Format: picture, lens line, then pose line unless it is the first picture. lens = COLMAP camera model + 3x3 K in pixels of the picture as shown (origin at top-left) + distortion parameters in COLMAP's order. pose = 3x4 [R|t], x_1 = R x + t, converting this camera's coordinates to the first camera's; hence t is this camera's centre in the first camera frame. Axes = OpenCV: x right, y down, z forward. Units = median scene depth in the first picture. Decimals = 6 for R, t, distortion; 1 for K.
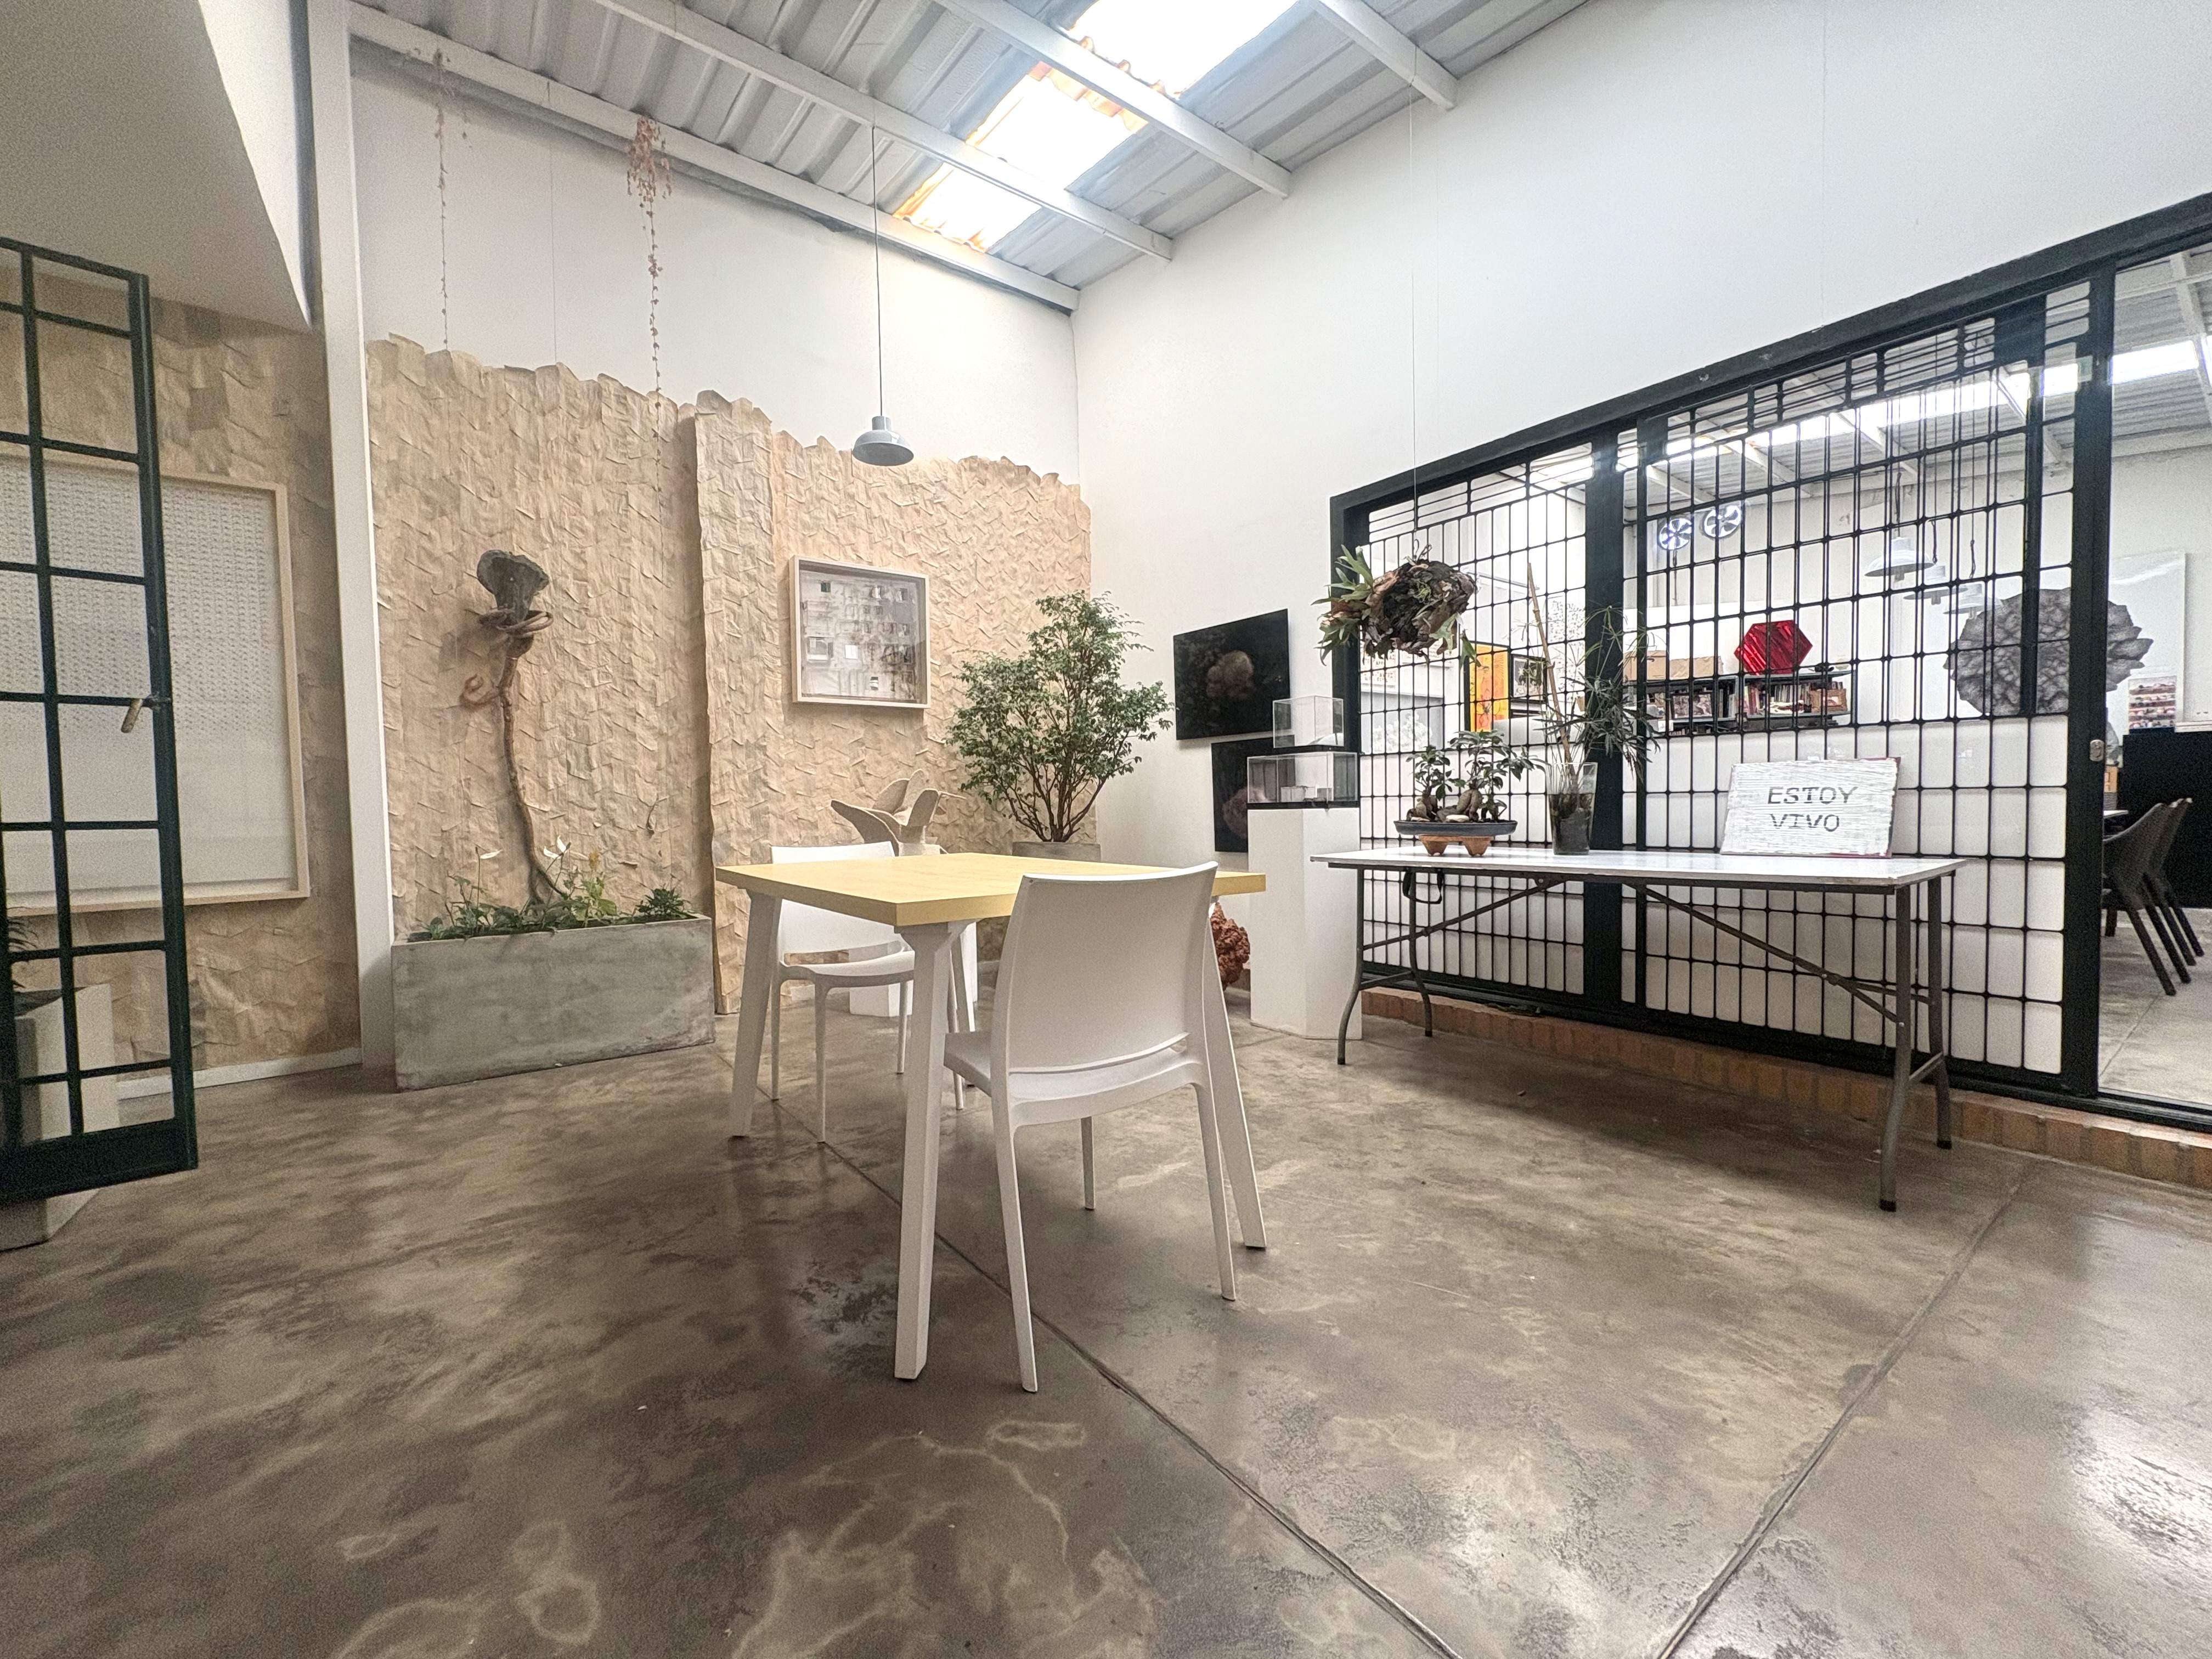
lens RADIAL K [[871.0, 0, 1106.0], [0, 871.0, 829.5], [0, 0, 1]] dist [-0.000590, -0.000508]
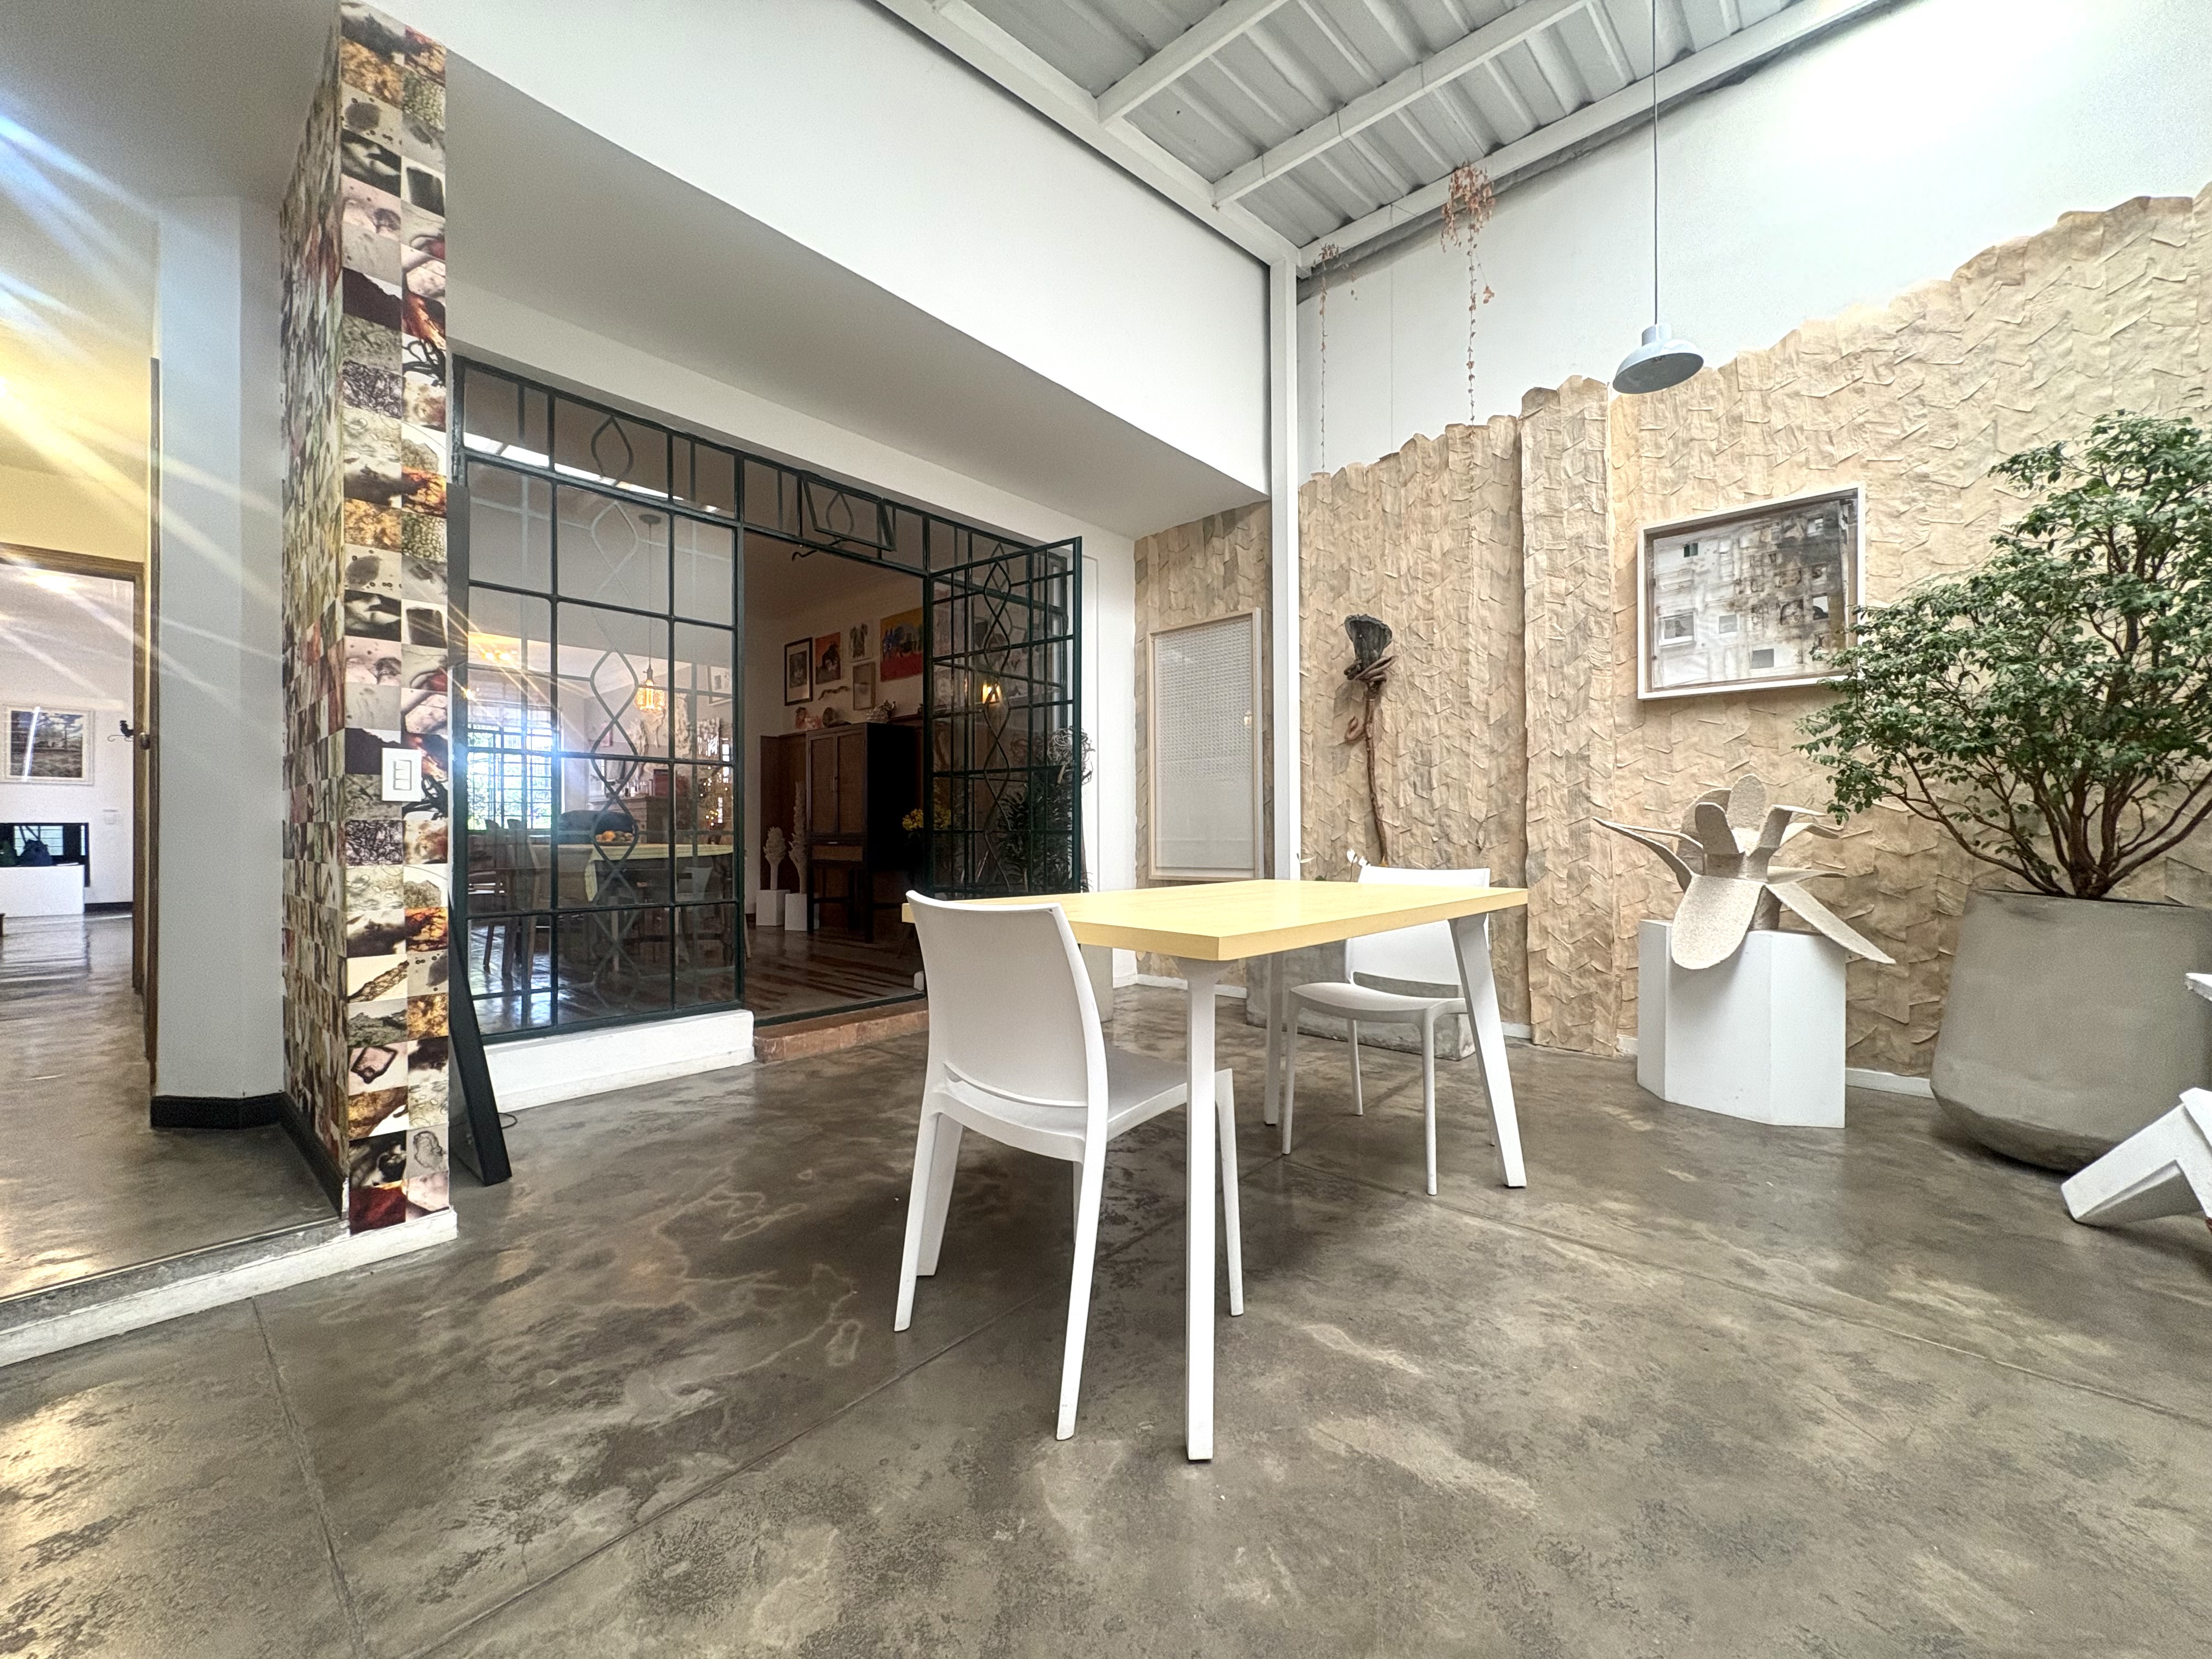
lens RADIAL K [[871.0, 0, 1106.0], [0, 871.0, 829.5], [0, 0, 1]] dist [-0.000590, -0.000508]
pose [[0.222091, 0.017800, -0.974864, 0.380818], [-0.027892, 0.999540, 0.011896, -0.018574], [0.974627, 0.024549, 0.222485, 0.340381]]
